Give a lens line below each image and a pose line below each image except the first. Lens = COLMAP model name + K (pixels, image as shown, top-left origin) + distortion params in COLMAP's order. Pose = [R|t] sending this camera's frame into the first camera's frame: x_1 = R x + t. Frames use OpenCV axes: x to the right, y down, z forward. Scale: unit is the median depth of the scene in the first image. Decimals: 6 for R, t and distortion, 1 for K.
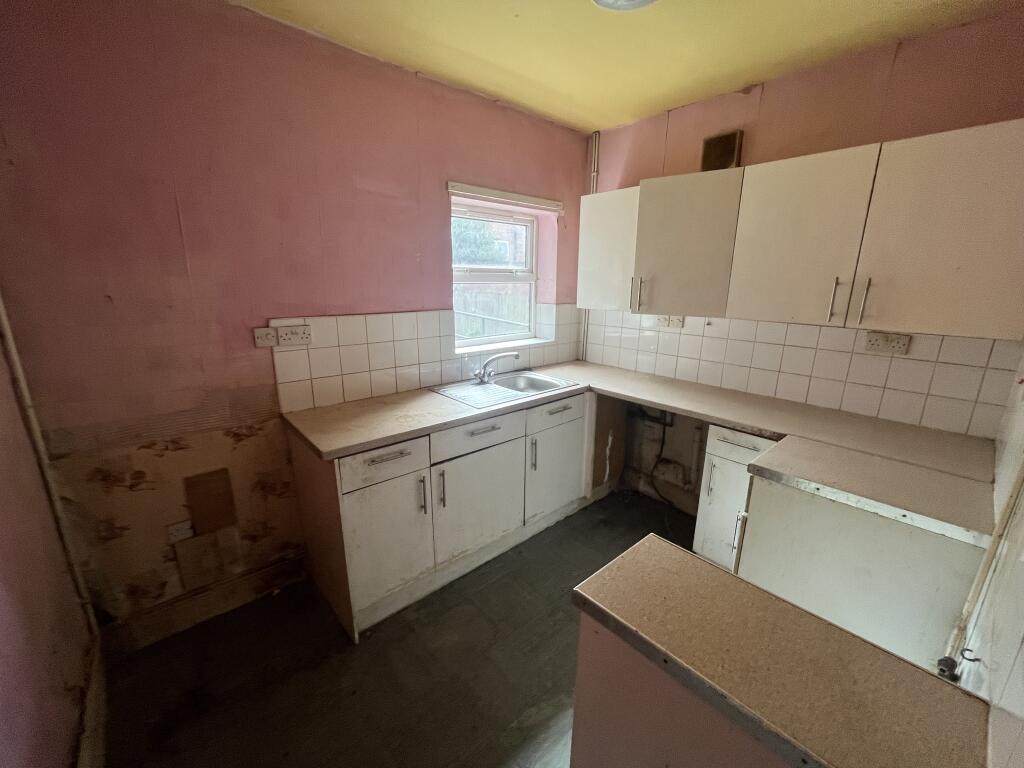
lens RADIAL K [[416.3, 0, 509.5], [0, 416.3, 389.0], [0, 0, 1]] dist [-0.002295, -0.000334]
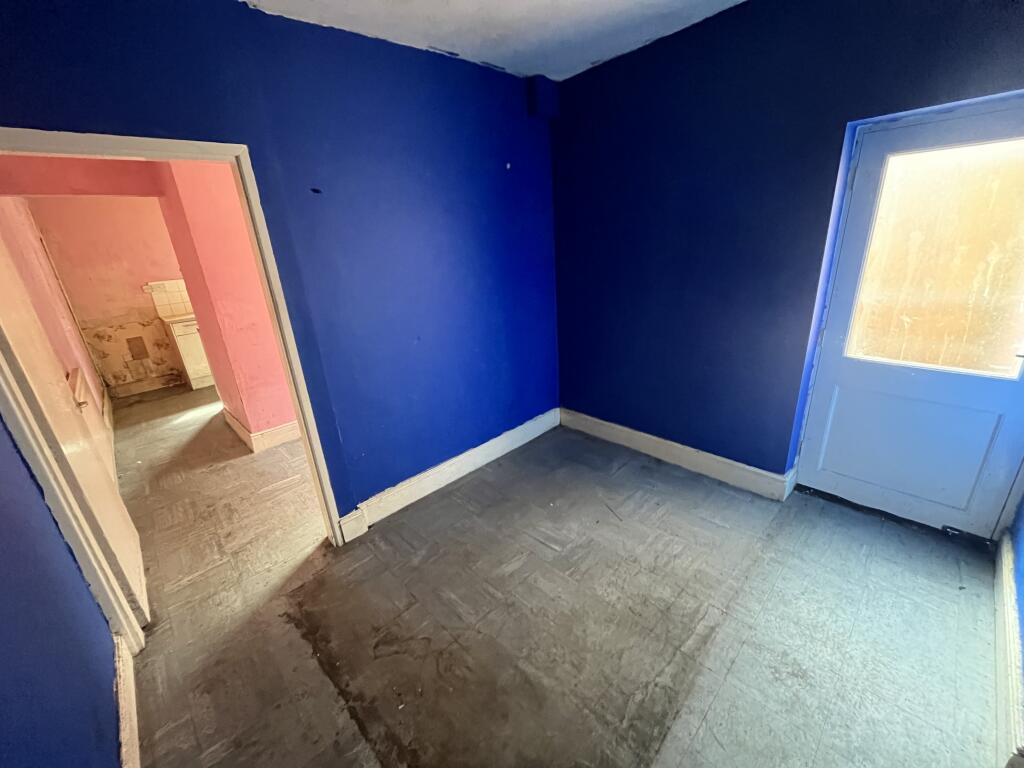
lens RADIAL K [[416.3, 0, 510.7], [0, 416.3, 383.6], [0, 0, 1]] dist [-0.002295, -0.000334]
pose [[0.995504, -0.092194, 0.021739, 1.826509], [0.089834, 0.991702, 0.091959, 0.493350], [-0.030036, -0.089593, 0.995525, -2.029885]]
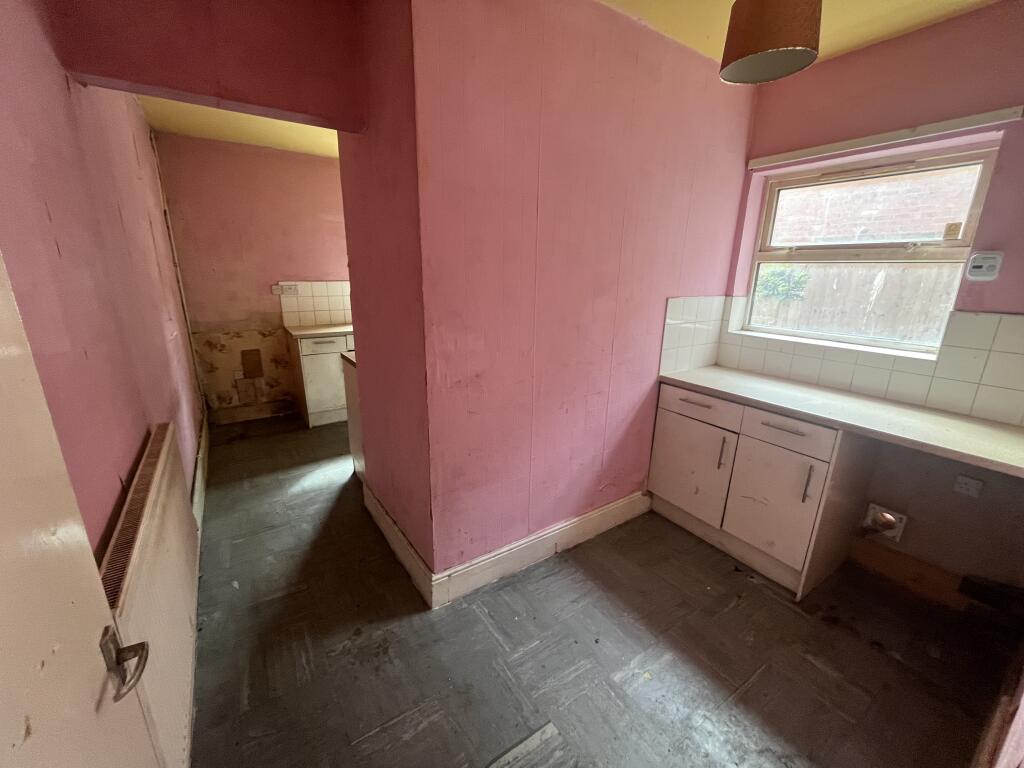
lens RADIAL K [[416.3, 0, 511.5], [0, 416.3, 383.0], [0, 0, 1]] dist [-0.002295, -0.000334]
pose [[0.993104, 0.034689, -0.111989, 0.931784], [-0.032908, 0.999301, 0.017709, 0.295385], [0.112525, -0.013901, 0.993552, -1.077465]]
